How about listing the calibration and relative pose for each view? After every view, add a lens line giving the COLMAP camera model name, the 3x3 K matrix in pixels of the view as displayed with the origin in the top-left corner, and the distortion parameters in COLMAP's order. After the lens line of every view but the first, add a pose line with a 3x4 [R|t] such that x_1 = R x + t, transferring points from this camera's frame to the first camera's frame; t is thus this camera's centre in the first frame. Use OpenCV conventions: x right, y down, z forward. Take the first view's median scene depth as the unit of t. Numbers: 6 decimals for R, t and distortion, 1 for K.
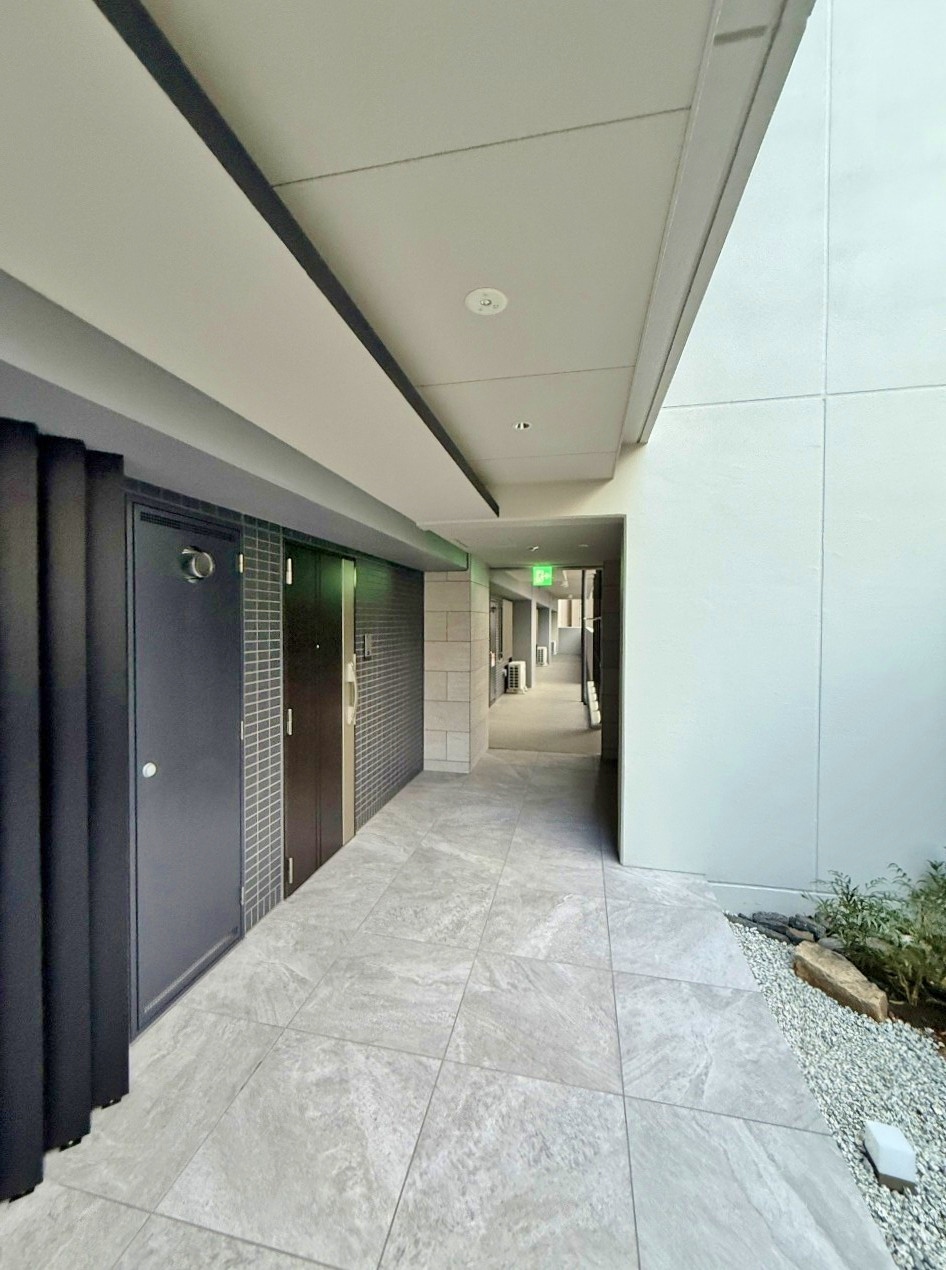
lens RADIAL K [[504.1, 0, 473.0], [0, 504.1, 635.0], [0, 0, 1]] dist [0.000983, -0.000885]
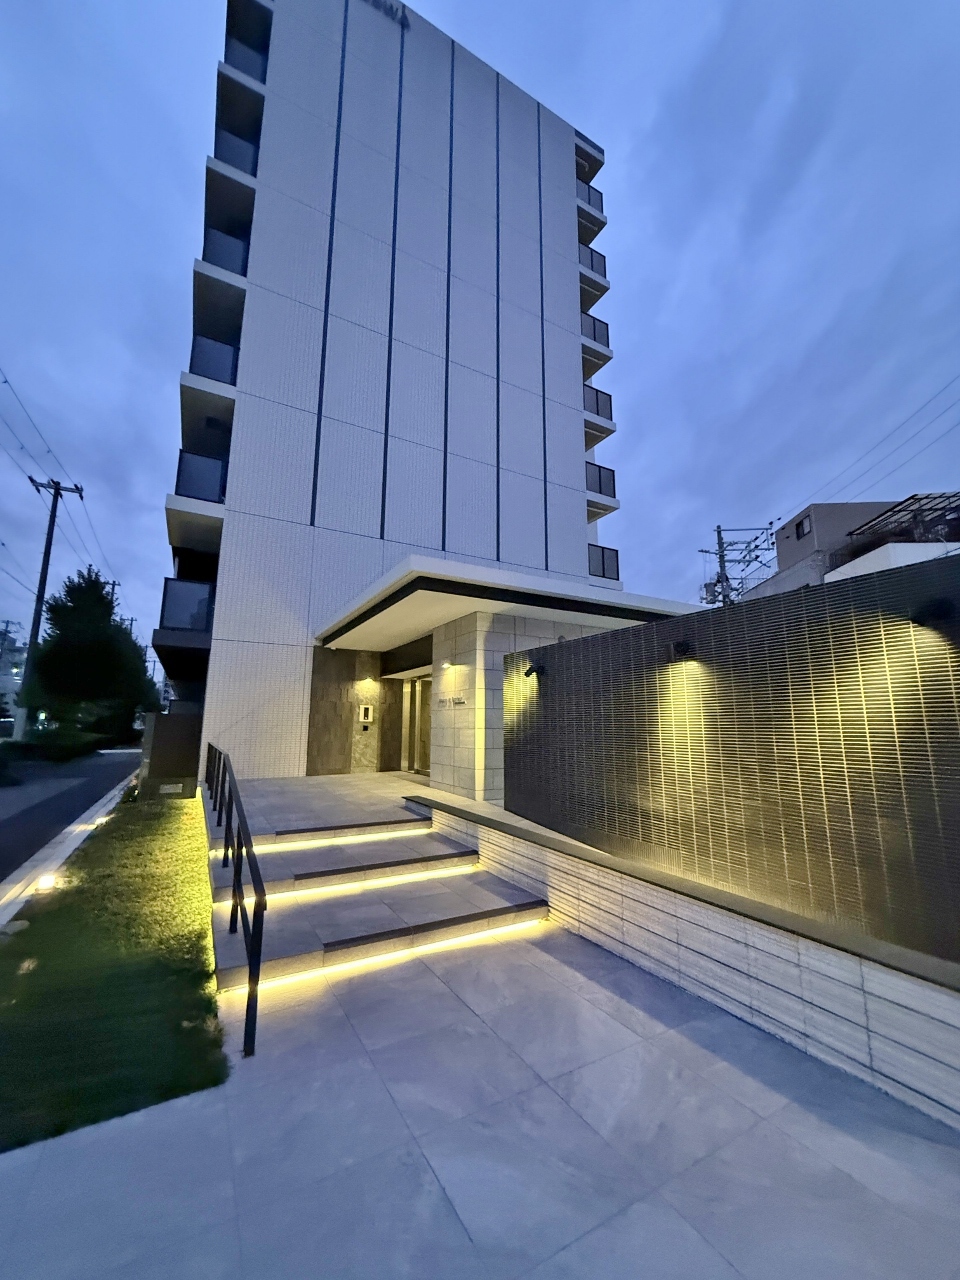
lens RADIAL K [[508.0, 0, 478.4], [0, 508.0, 634.4], [0, 0, 1]] dist [0.000983, -0.000885]
pose [[-0.748005, -0.120672, -0.652631, 0.728703], [-0.015548, 0.986248, -0.164537, -0.035205], [0.663511, -0.112927, -0.739594, 2.031956]]
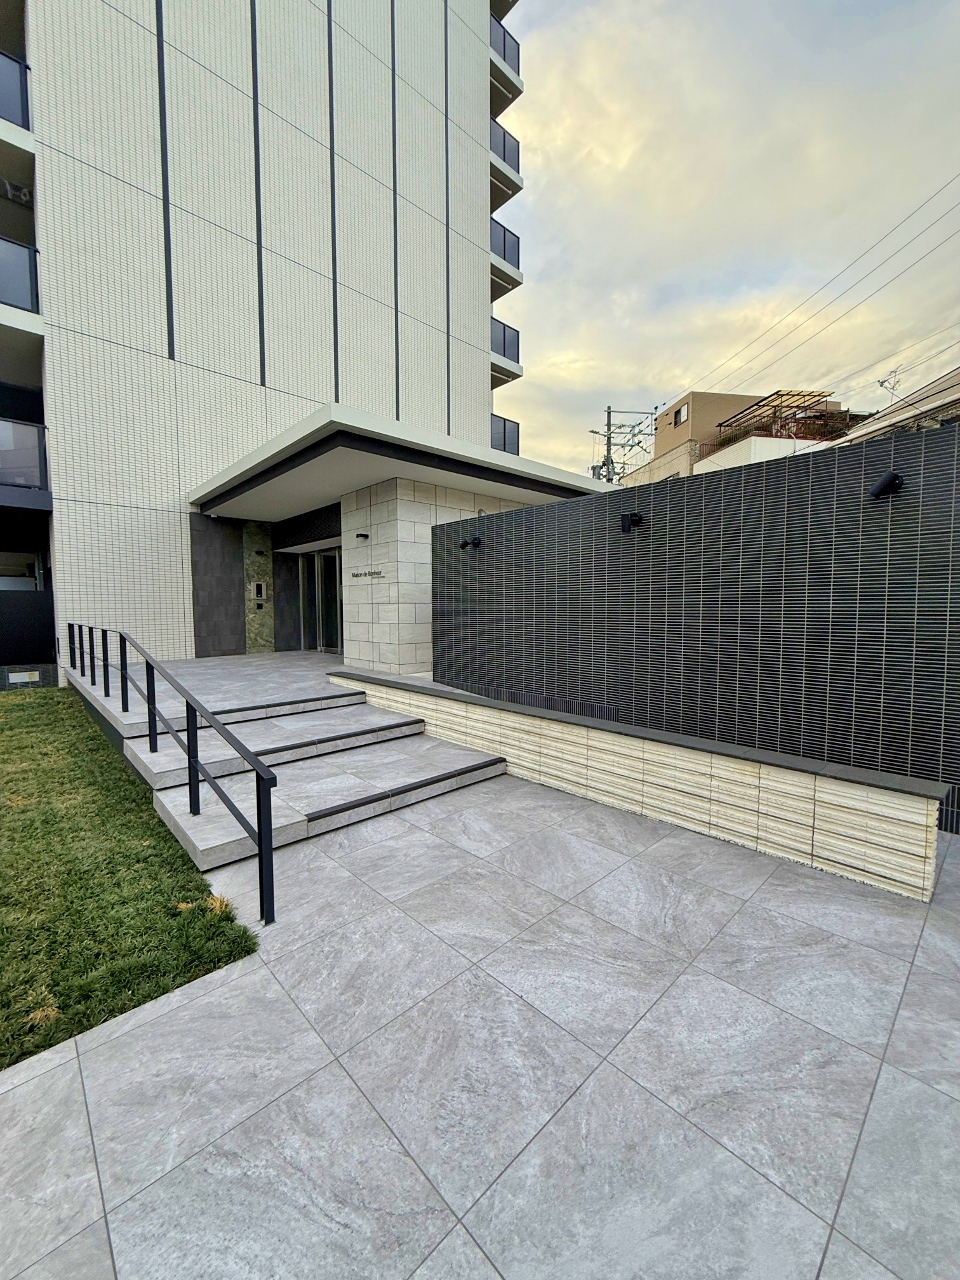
lens RADIAL K [[508.0, 0, 478.4], [0, 508.0, 635.2], [0, 0, 1]] dist [0.000983, -0.000885]
pose [[-0.568228, 0.049195, -0.821399, 0.944635], [-0.010079, 0.997720, 0.066727, 0.031646], [0.822809, 0.046196, -0.566437, 1.570812]]
